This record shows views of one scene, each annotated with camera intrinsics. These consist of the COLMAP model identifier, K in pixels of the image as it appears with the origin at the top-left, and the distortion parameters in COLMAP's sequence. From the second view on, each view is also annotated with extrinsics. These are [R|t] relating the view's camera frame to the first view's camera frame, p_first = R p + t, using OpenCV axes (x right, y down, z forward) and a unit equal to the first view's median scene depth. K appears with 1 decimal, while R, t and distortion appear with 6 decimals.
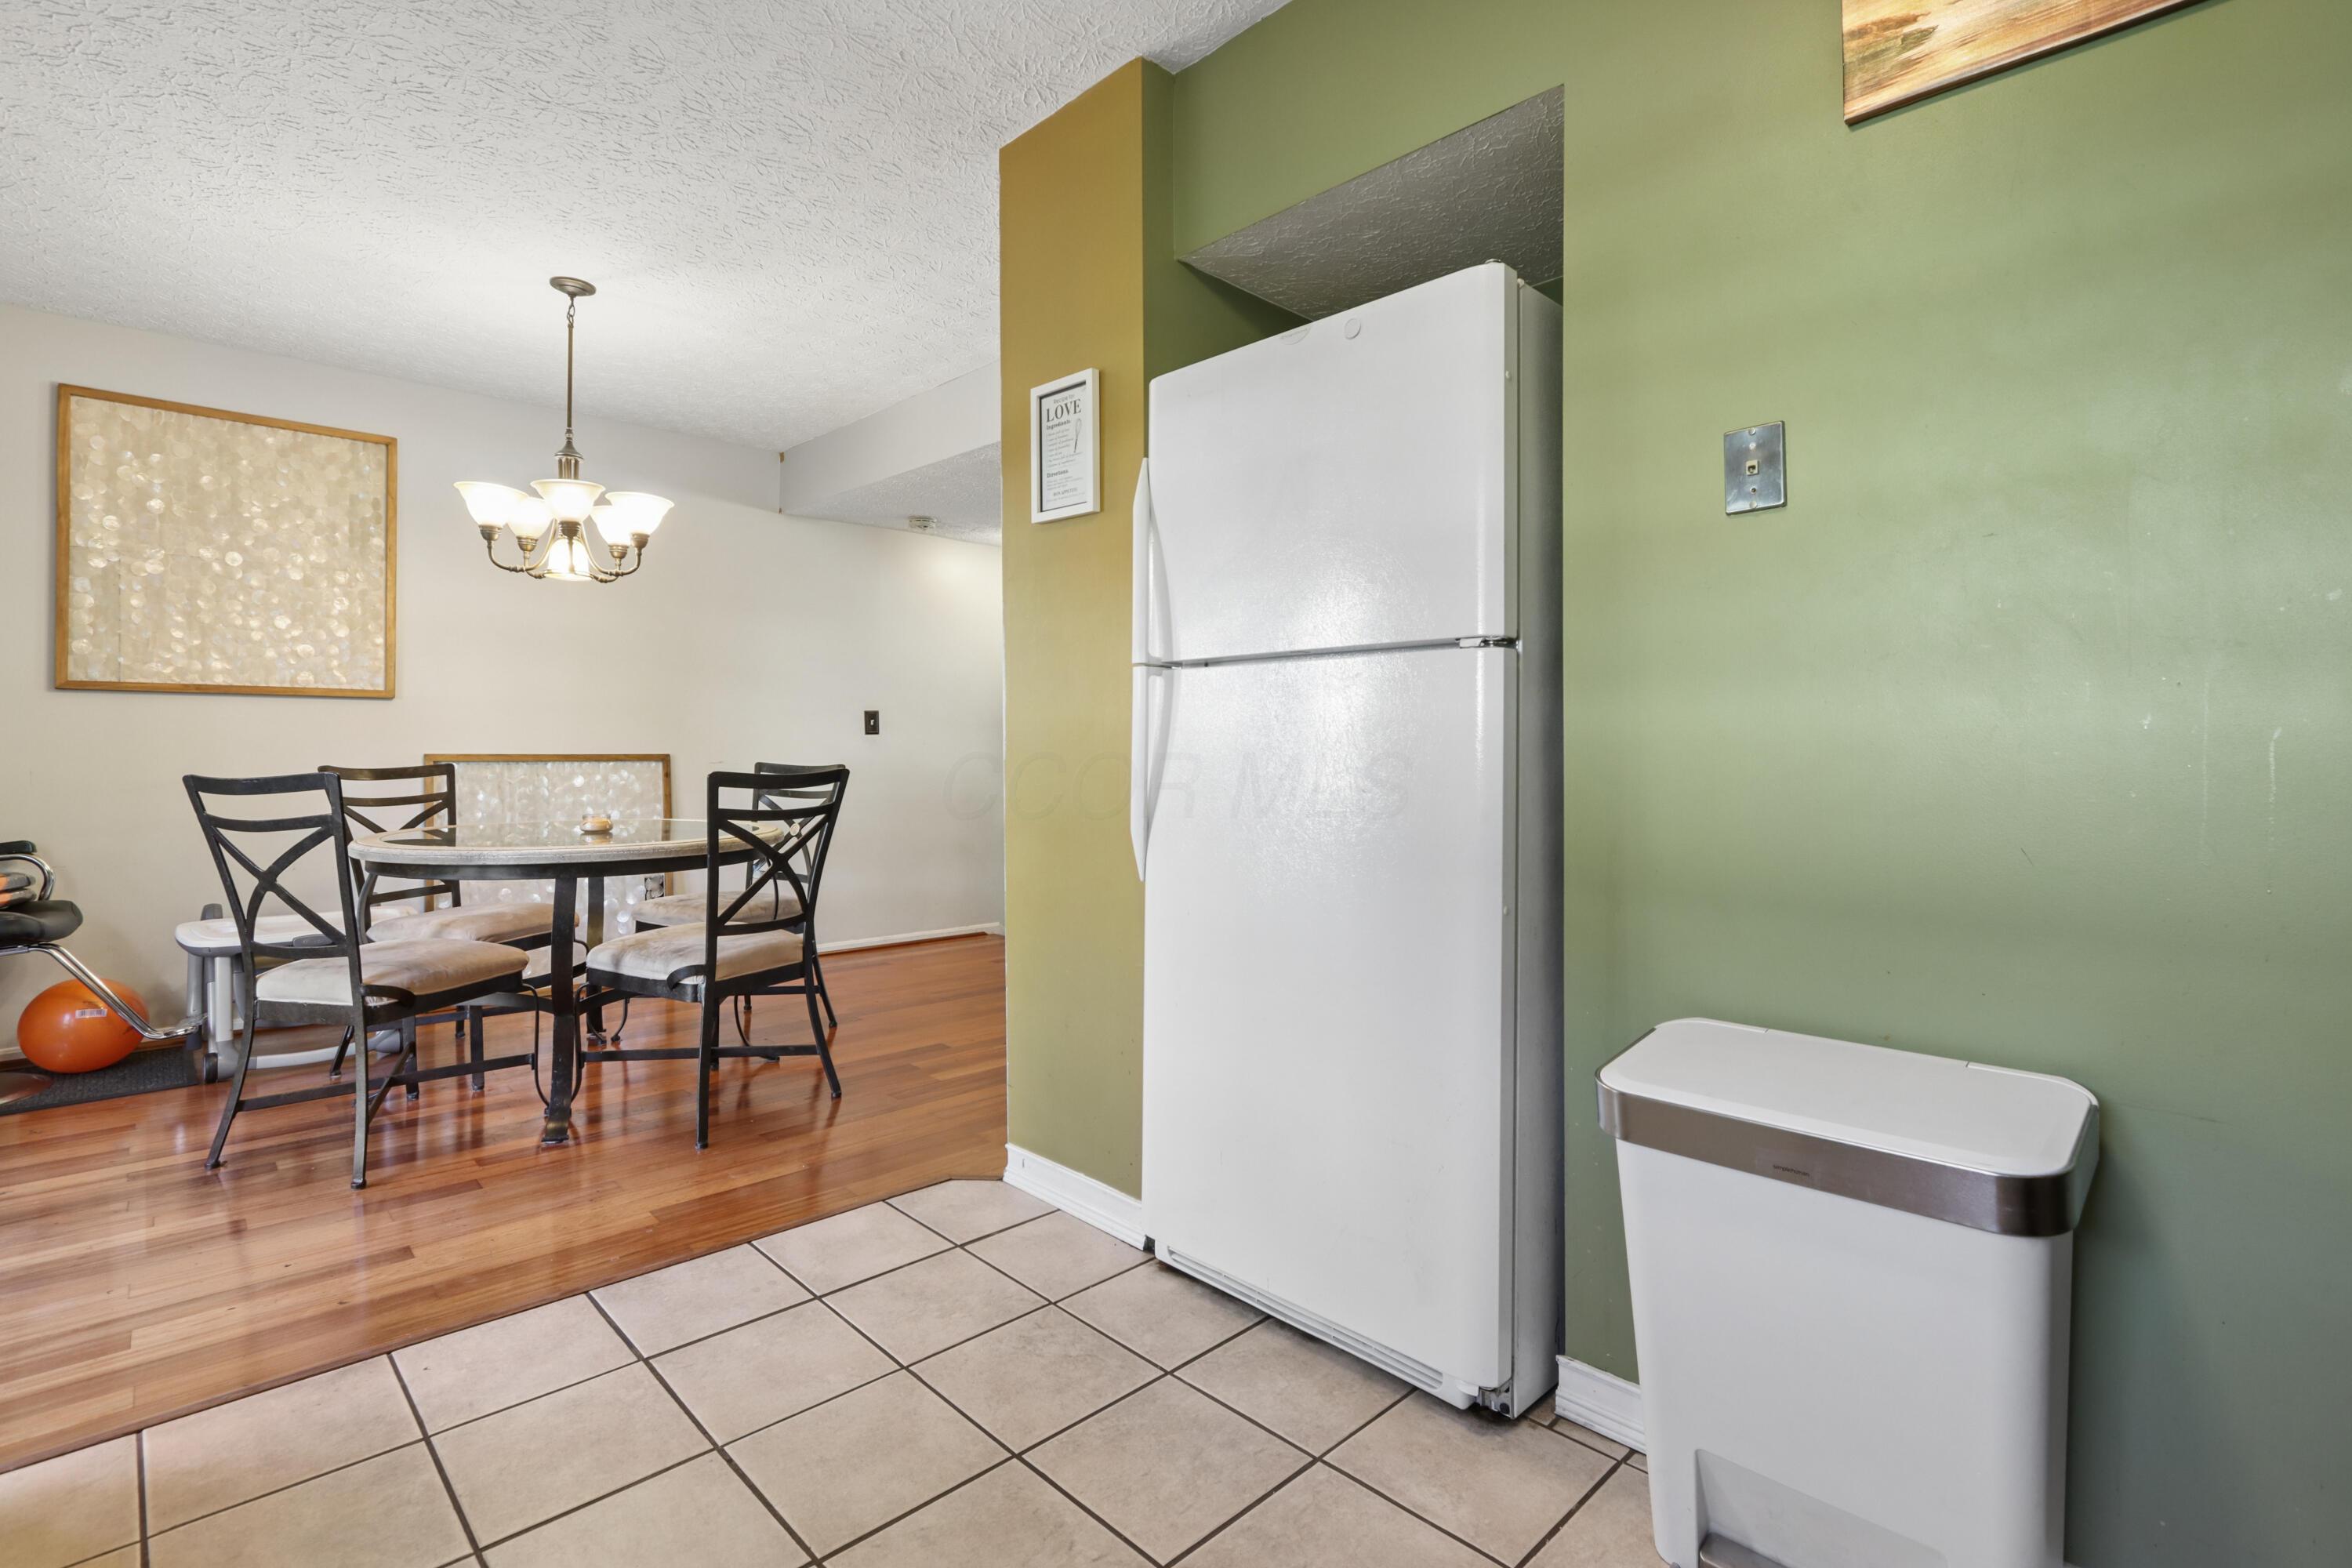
lens RADIAL K [[1094.6, 0, 1174.6], [0, 1094.6, 741.3], [0, 0, 1]] dist [-0.012206, 0.000367]
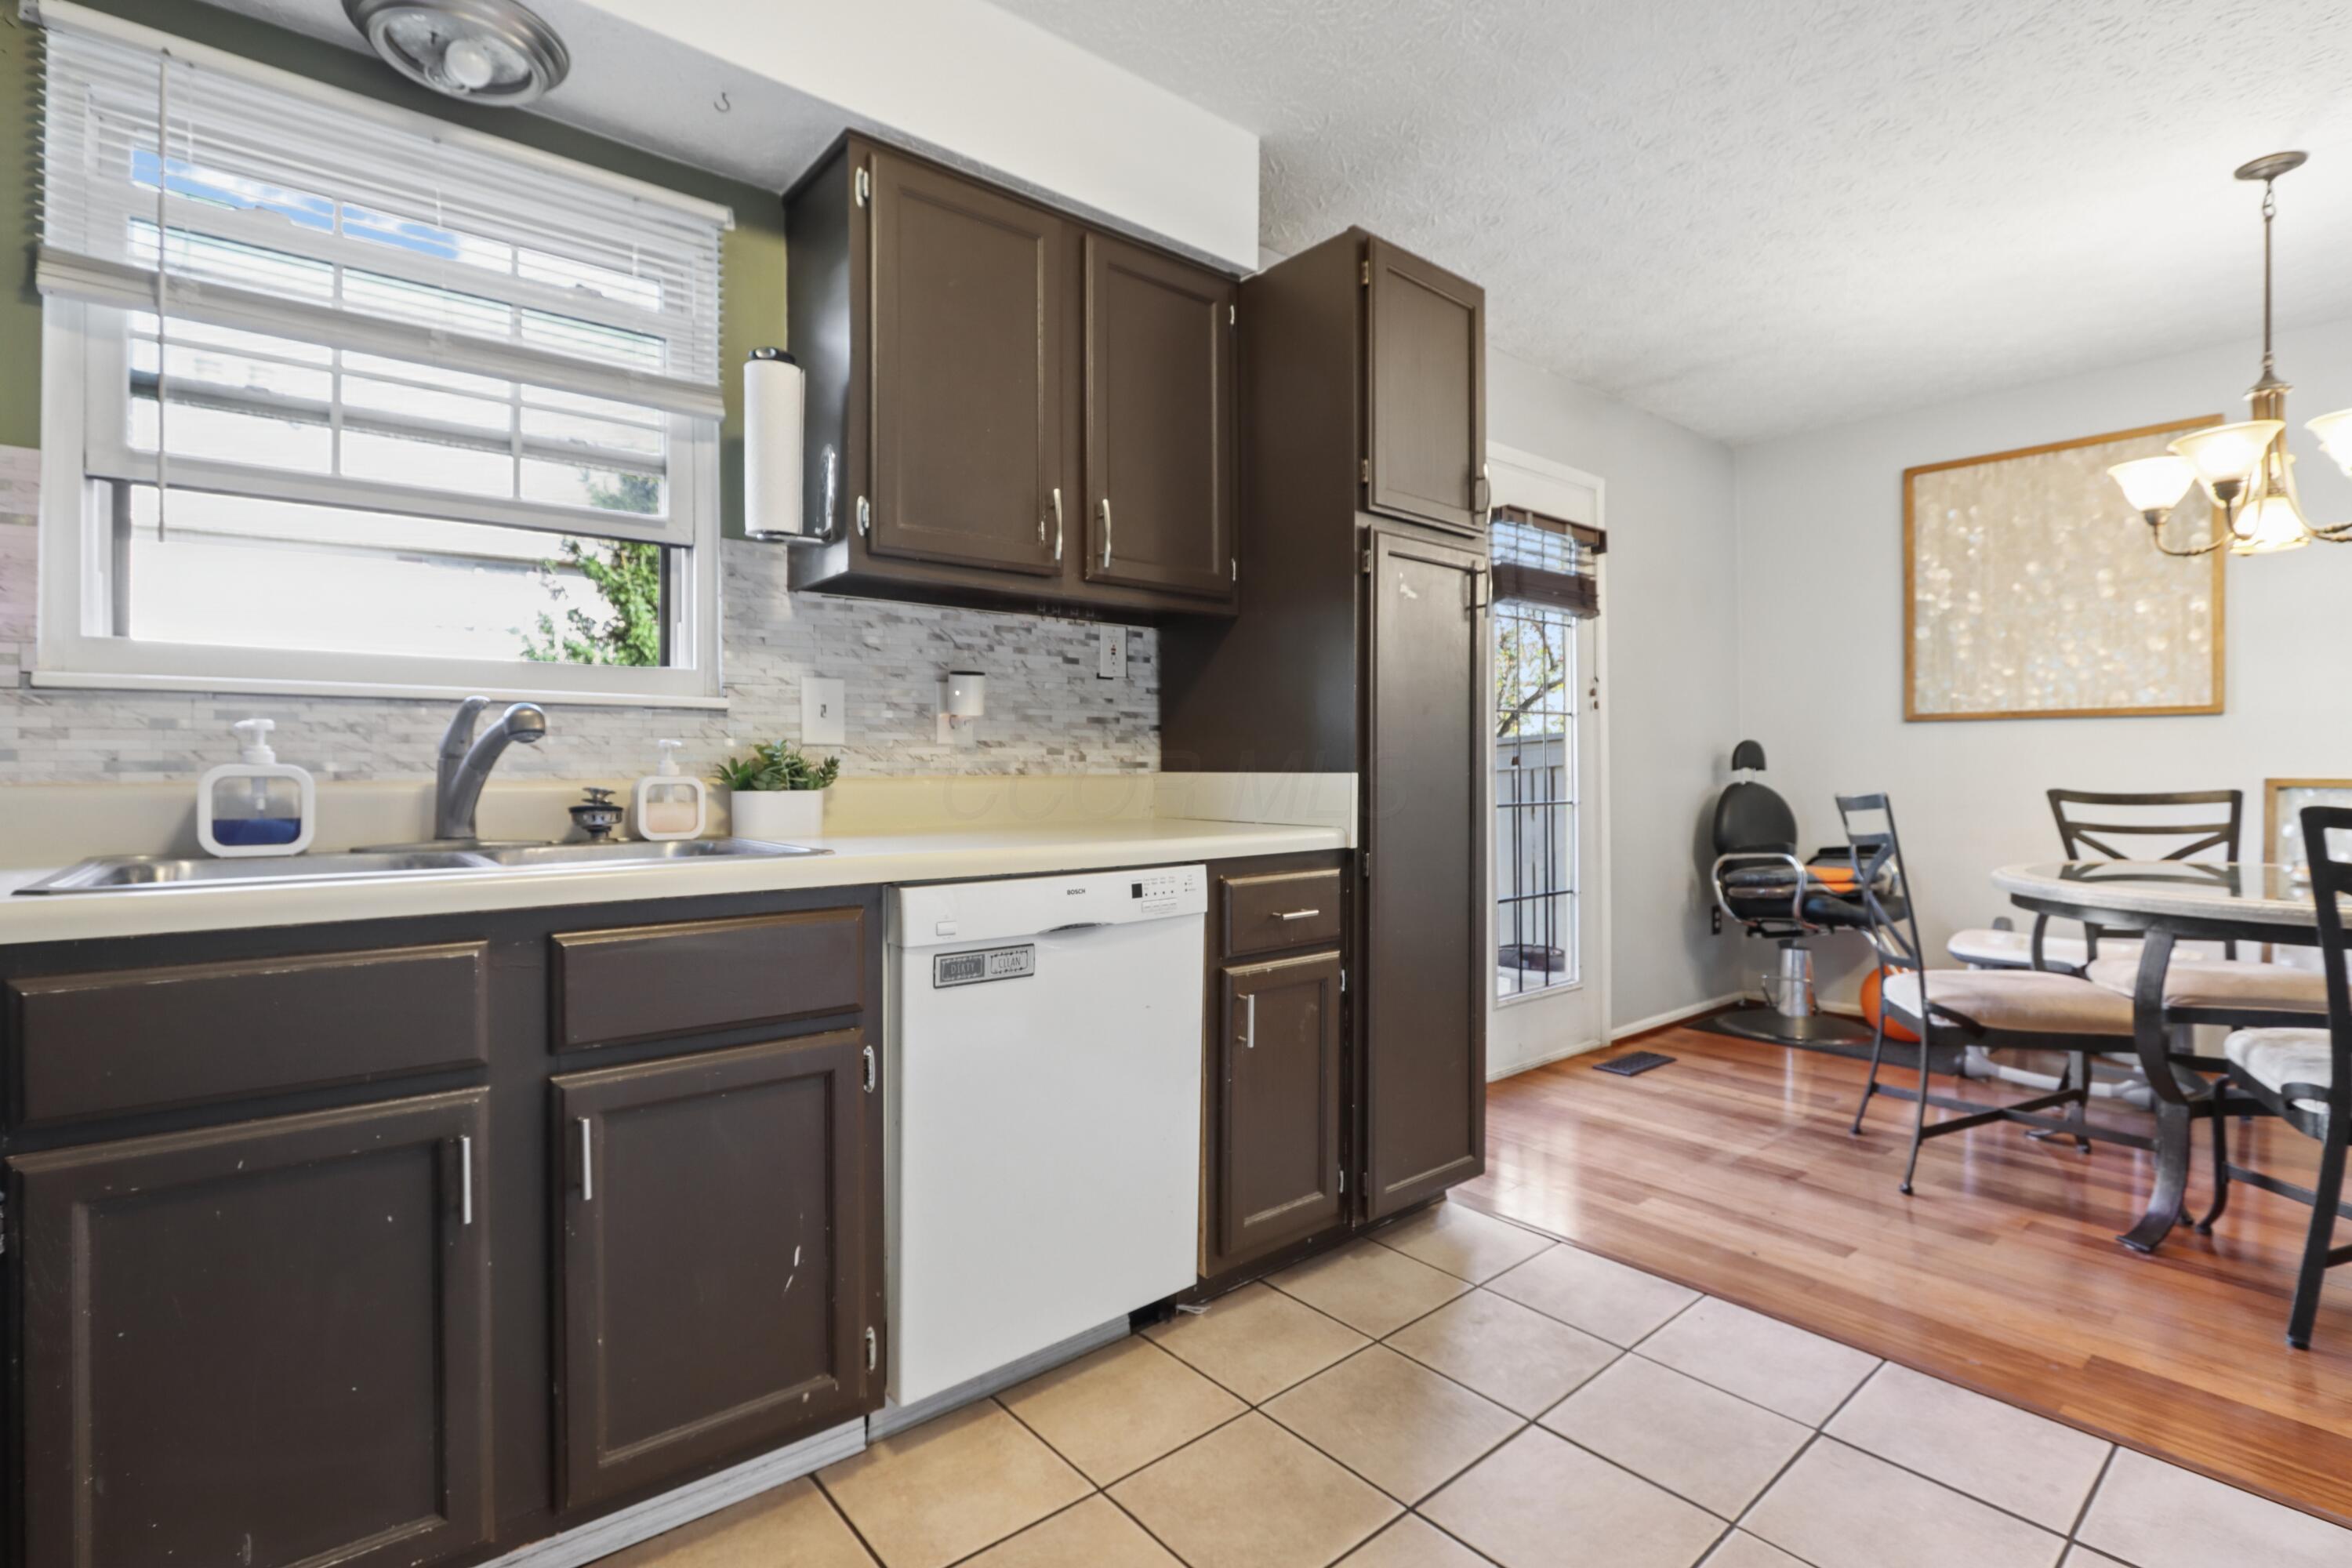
lens RADIAL K [[1094.6, 0, 1169.7], [0, 1094.6, 770.4], [0, 0, 1]] dist [-0.012206, 0.000367]
pose [[-0.079142, 0.001076, -0.996863, 0.246076], [0.006502, 0.999979, 0.000563, 0.000378], [0.996842, -0.006437, -0.079148, 0.270899]]
